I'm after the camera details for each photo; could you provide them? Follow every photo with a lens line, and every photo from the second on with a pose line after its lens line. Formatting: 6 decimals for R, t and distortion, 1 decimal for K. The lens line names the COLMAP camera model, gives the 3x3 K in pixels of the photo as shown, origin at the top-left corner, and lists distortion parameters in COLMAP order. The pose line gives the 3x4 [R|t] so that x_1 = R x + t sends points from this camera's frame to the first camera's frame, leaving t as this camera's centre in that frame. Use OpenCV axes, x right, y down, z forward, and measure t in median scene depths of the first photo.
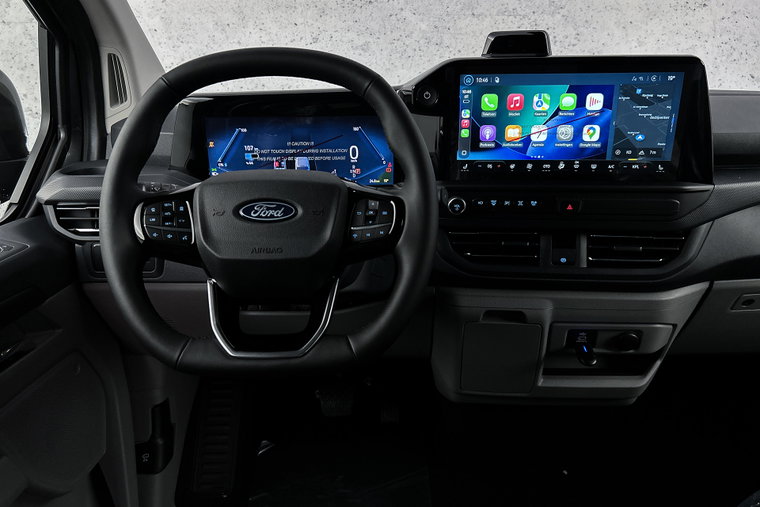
lens RADIAL K [[576.6, 0, 369.3], [0, 576.6, 259.4], [0, 0, 1]] dist [0.057527, -0.077385]
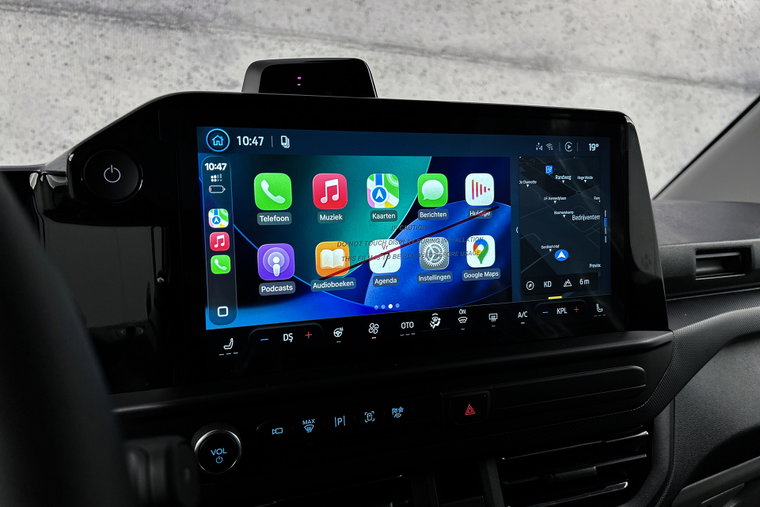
lens RADIAL K [[576.6, 0, 376.1], [0, 576.6, 253.5], [0, 0, 1]] dist [0.057527, -0.077385]
pose [[0.901647, -0.041669, 0.430462, 0.082459], [0.157838, 0.958396, -0.237834, -0.103262], [-0.402642, 0.282386, 0.870711, 0.557826]]
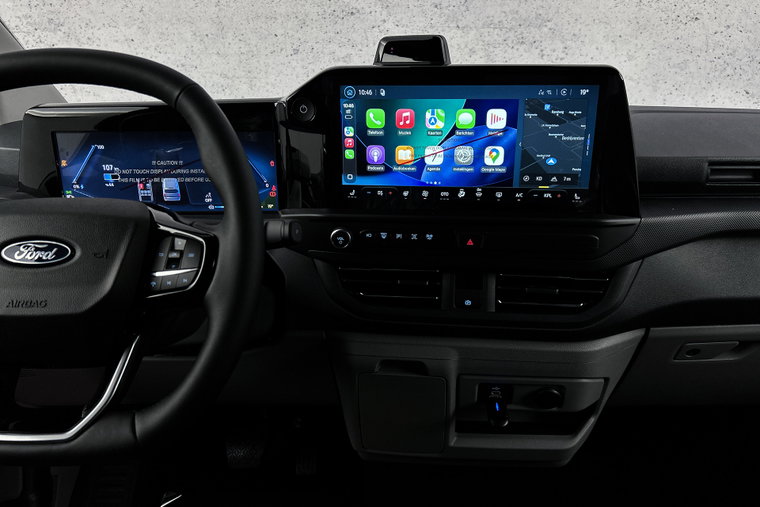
lens RADIAL K [[576.6, 0, 373.6], [0, 576.6, 258.8], [0, 0, 1]] dist [0.057527, -0.077385]
pose [[0.999910, 0.011060, -0.007602, 0.195613], [-0.011224, 0.999698, -0.021860, -0.042464], [0.007358, 0.021943, 0.999732, 0.143070]]
